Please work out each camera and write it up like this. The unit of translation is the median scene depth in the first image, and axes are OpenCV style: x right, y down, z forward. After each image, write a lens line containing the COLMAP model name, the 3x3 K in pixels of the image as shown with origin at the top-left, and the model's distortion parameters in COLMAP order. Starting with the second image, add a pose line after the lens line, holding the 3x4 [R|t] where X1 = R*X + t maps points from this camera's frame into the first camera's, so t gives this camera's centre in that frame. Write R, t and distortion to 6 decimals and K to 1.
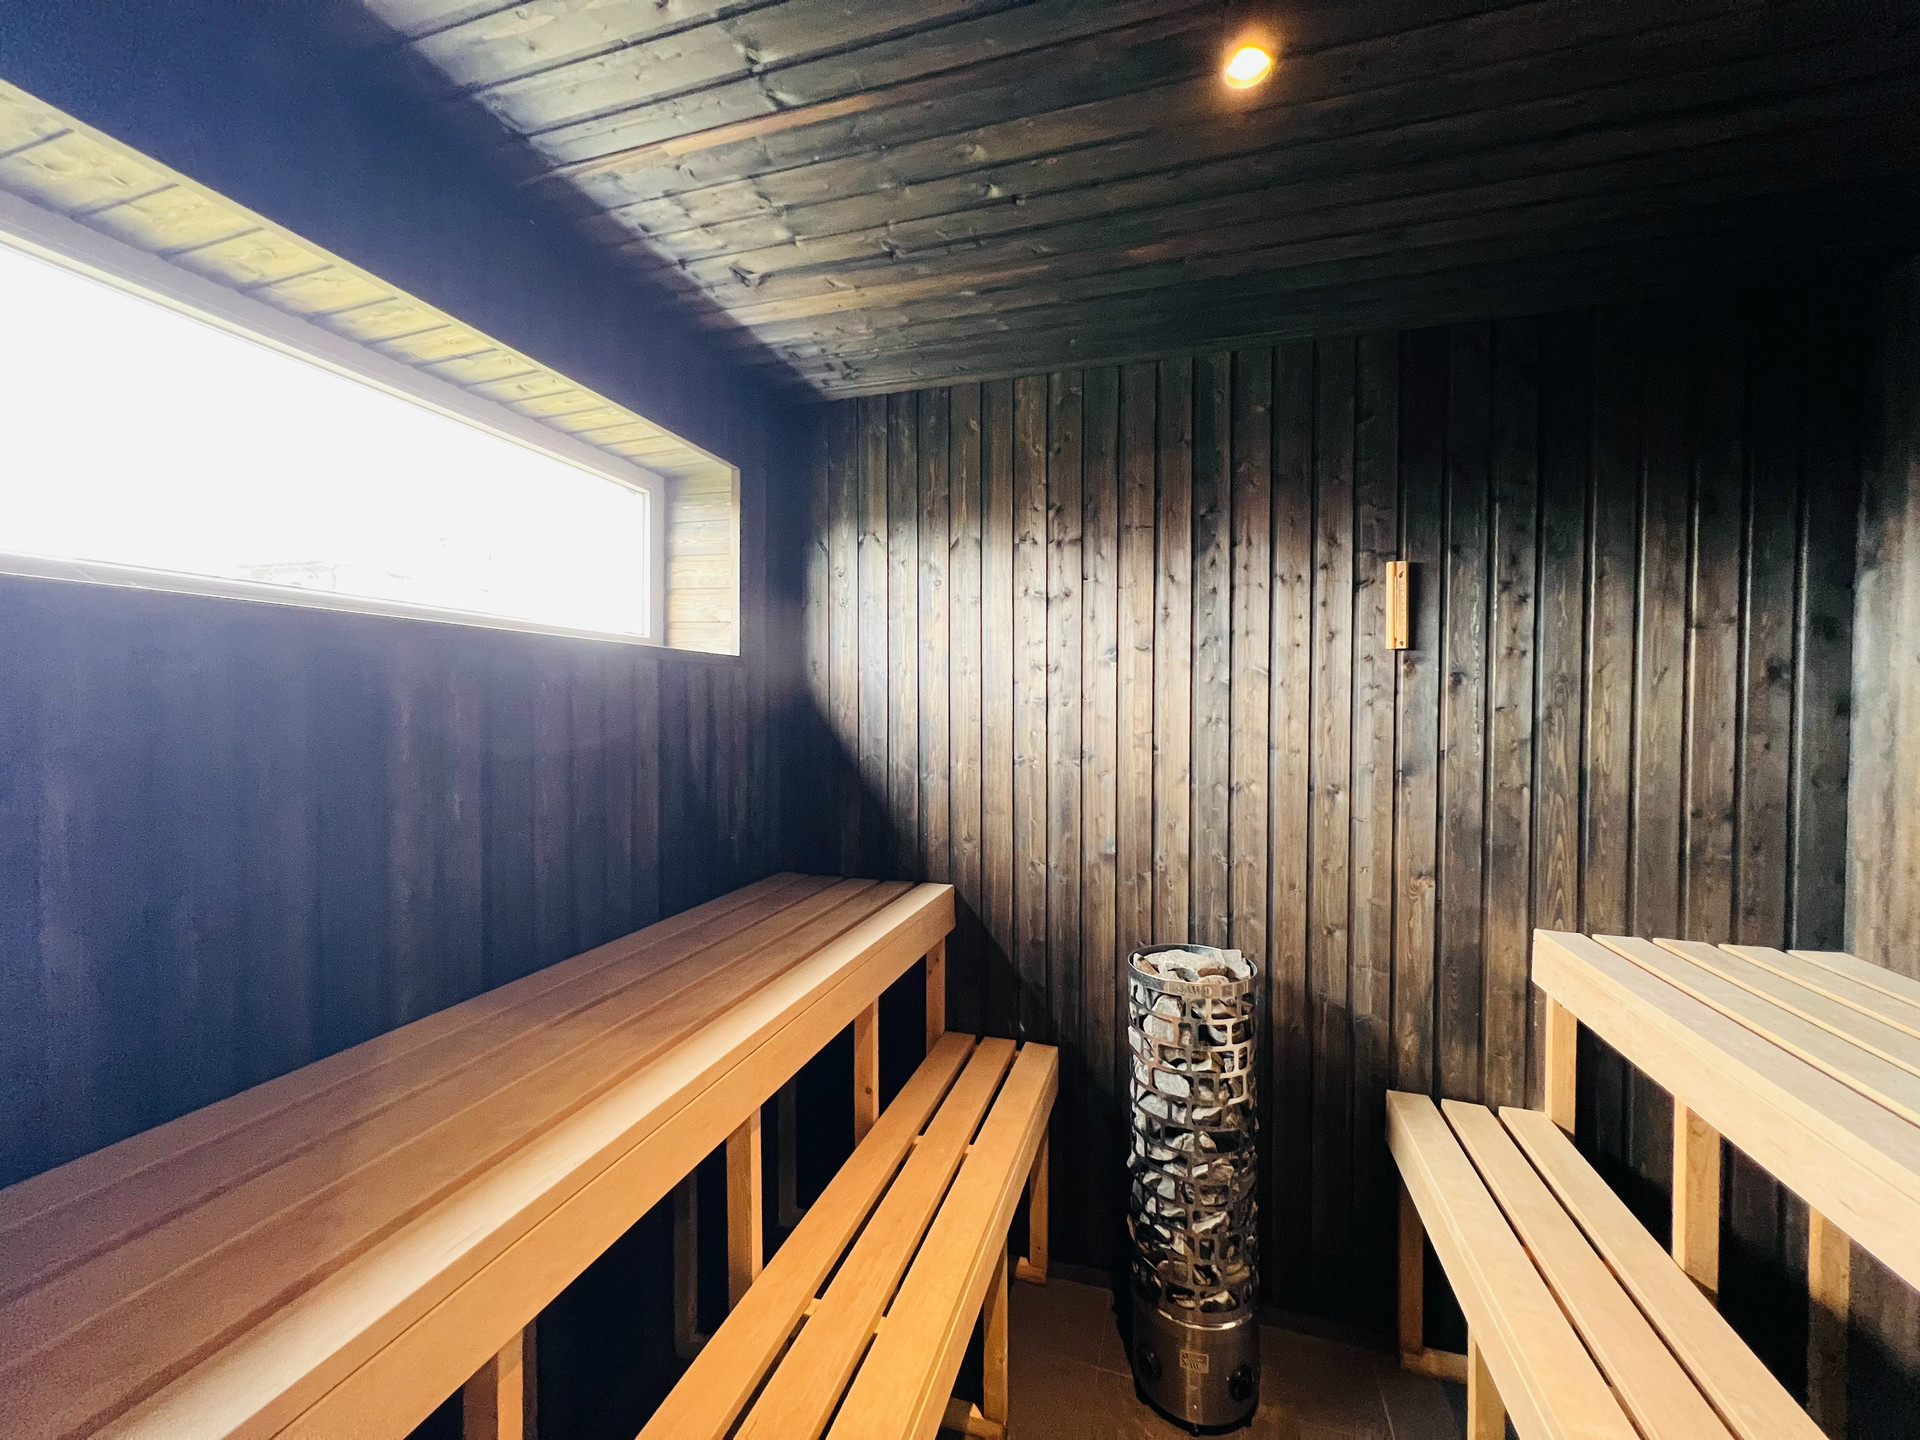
lens RADIAL K [[772.4, 0, 959.5], [0, 772.4, 723.5], [0, 0, 1]] dist [-0.000563, -0.000033]
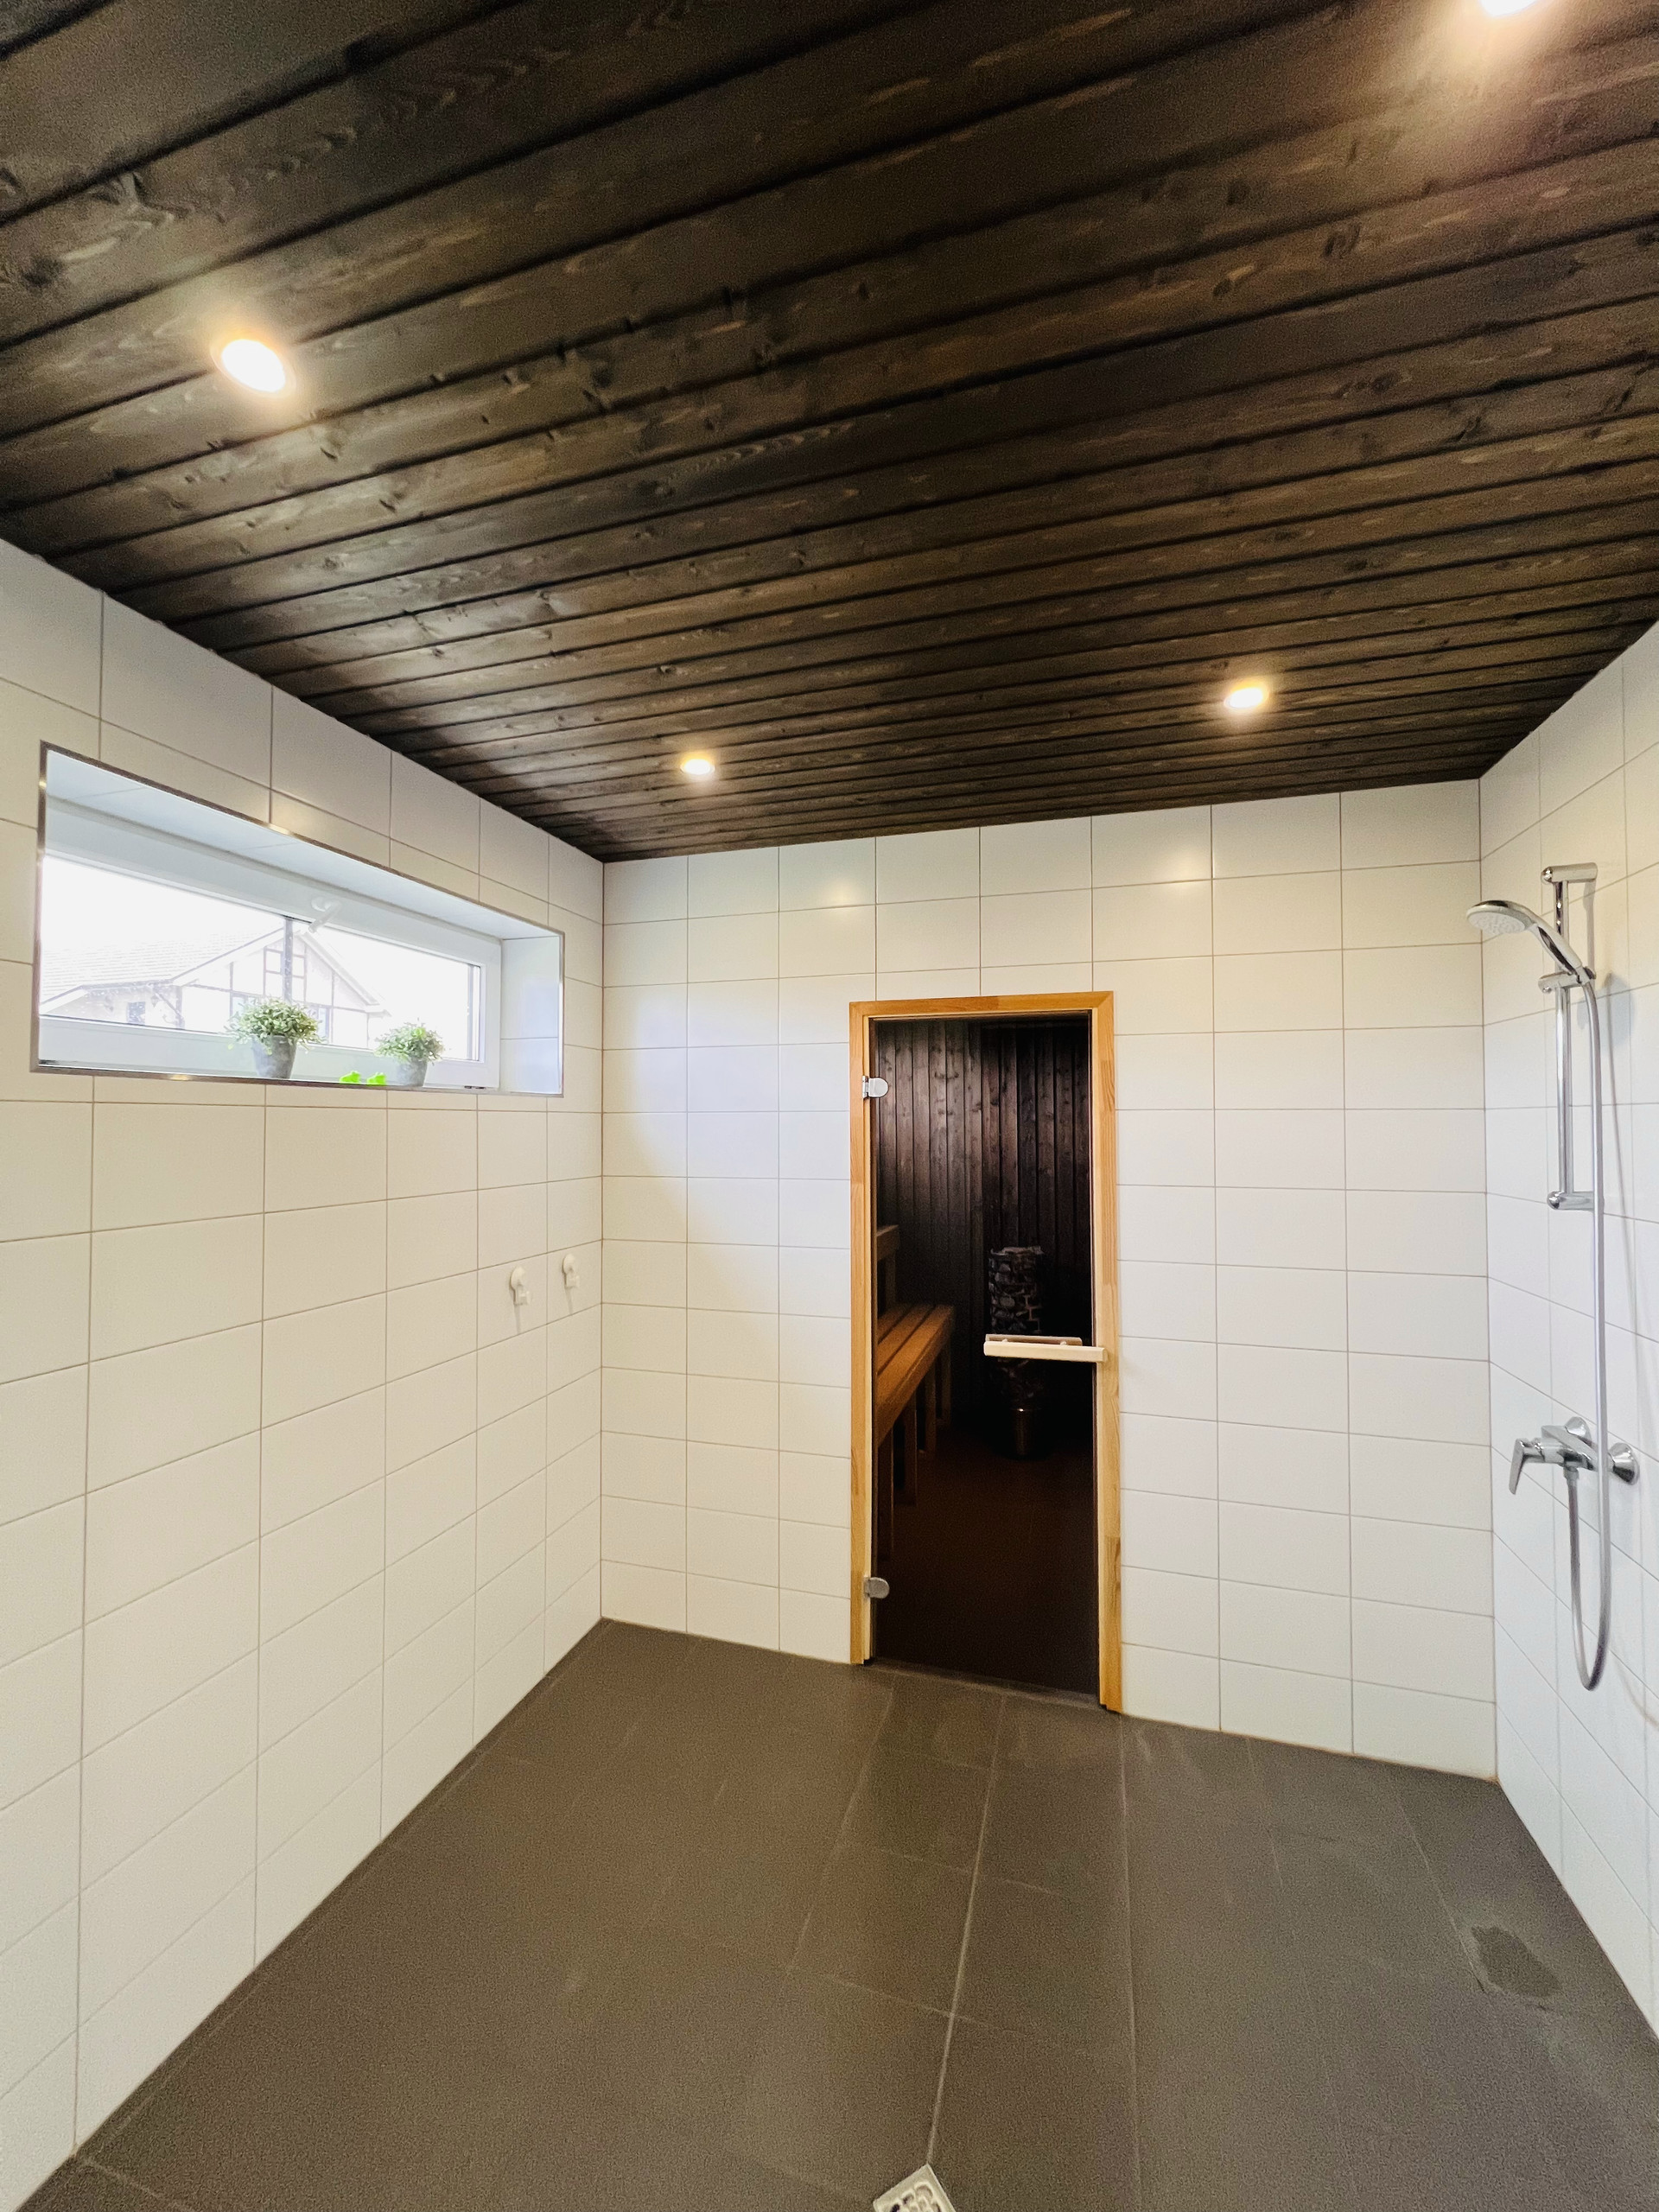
lens RADIAL K [[889.9, 0, 824.0], [0, 889.9, 1104.7], [0, 0, 1]] dist [-0.000563, -0.000033]
pose [[0.999952, -0.008953, -0.003880, -0.204378], [0.008816, 0.999388, -0.033858, -0.016987], [0.004181, 0.033822, 0.999419, -1.358430]]
